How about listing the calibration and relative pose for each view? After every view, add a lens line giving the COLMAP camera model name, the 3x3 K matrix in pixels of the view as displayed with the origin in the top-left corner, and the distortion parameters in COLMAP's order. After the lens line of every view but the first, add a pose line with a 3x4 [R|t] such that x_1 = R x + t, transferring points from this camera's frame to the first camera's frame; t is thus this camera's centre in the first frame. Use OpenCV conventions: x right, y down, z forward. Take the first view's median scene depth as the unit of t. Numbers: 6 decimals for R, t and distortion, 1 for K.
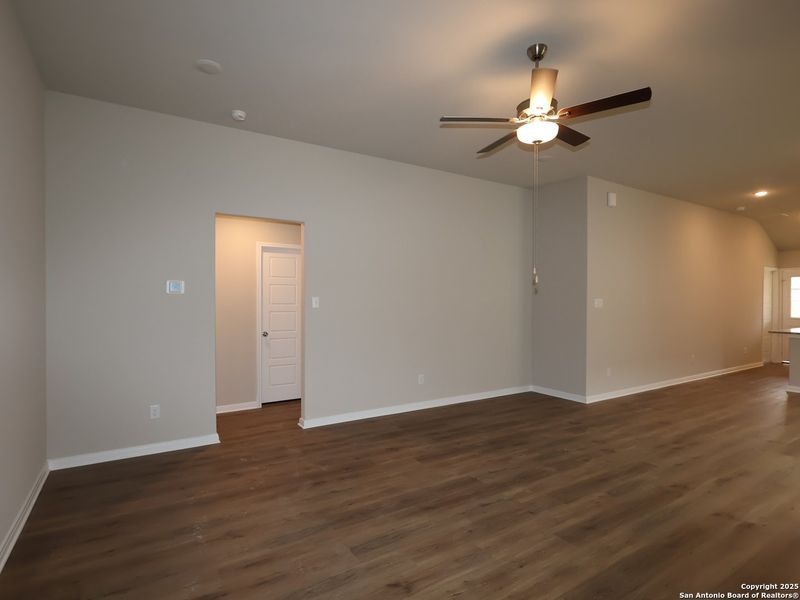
lens RADIAL K [[417.9, 0, 399.4], [0, 417.9, 302.8], [0, 0, 1]] dist [-0.001188, 0.000994]
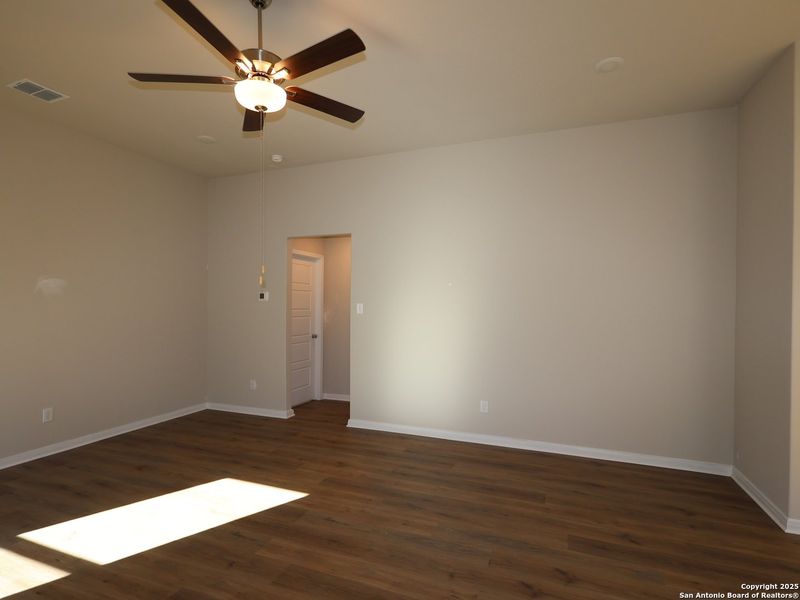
lens RADIAL K [[417.9, 0, 398.0], [0, 417.9, 304.1], [0, 0, 1]] dist [-0.001188, 0.000994]
pose [[0.590745, -0.003946, -0.806849, 0.961973], [-0.011420, 0.999847, -0.013252, 0.000818], [0.806777, 0.017043, 0.590610, 0.634690]]
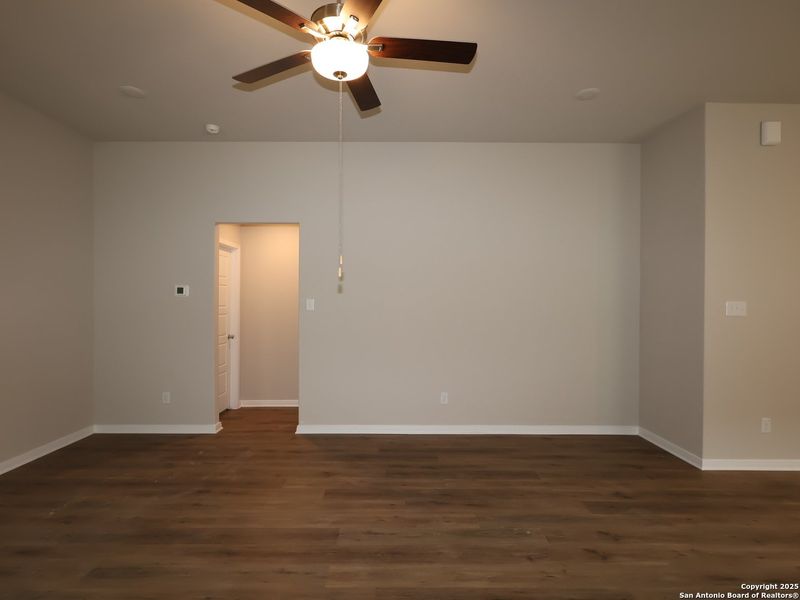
lens RADIAL K [[417.9, 0, 398.0], [0, 417.9, 303.4], [0, 0, 1]] dist [-0.001188, 0.000994]
pose [[0.849056, 0.001914, -0.528300, 0.664664], [-0.004869, 0.999979, -0.004202, -0.002149], [0.528281, 0.006140, 0.849048, 0.393938]]
